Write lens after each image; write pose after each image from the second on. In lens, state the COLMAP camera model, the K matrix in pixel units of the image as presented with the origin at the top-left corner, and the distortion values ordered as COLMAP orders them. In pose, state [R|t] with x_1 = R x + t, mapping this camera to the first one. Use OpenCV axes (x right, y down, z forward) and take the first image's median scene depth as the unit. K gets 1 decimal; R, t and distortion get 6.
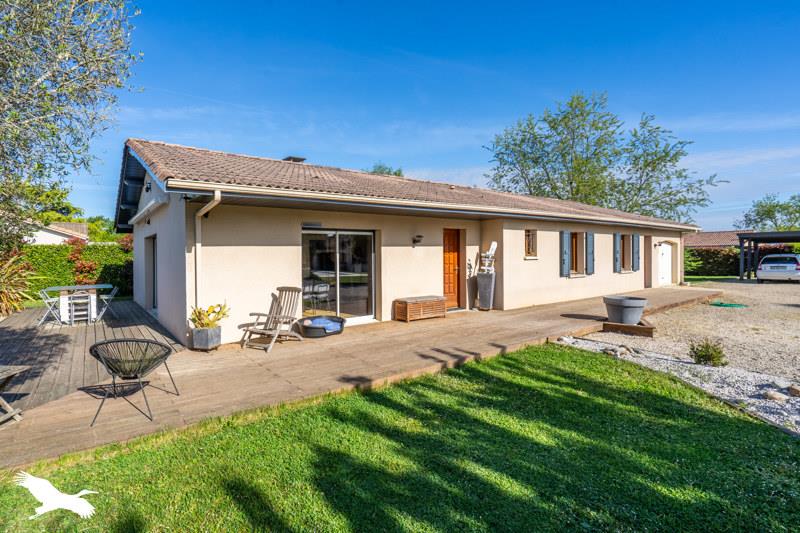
lens RADIAL K [[365.5, 0, 400.0], [0, 365.5, 266.5], [0, 0, 1]] dist [-0.055771, -0.000359]
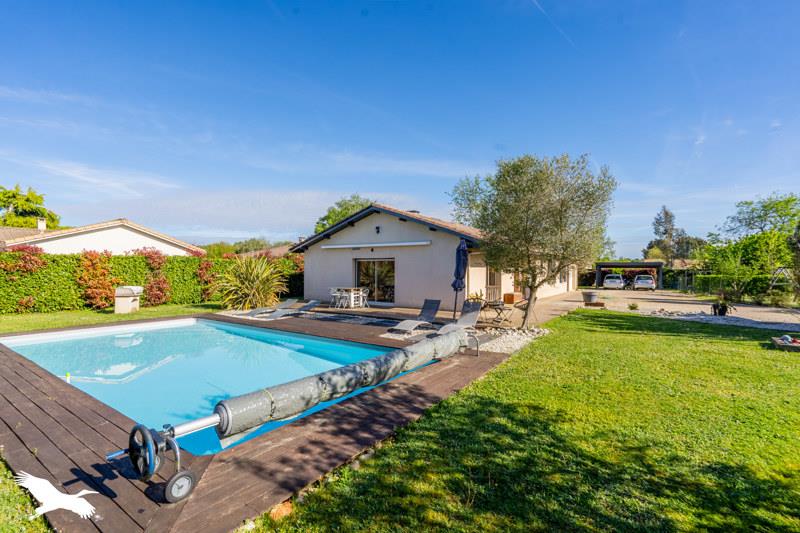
lens RADIAL K [[365.5, 0, 400.0], [0, 365.5, 266.5], [0, 0, 1]] dist [-0.055771, -0.000359]
pose [[0.928246, 0.023627, 0.371216, -0.584974], [-0.007844, 0.999002, -0.043971, 0.014303], [-0.371885, 0.037904, 0.927505, -0.307896]]
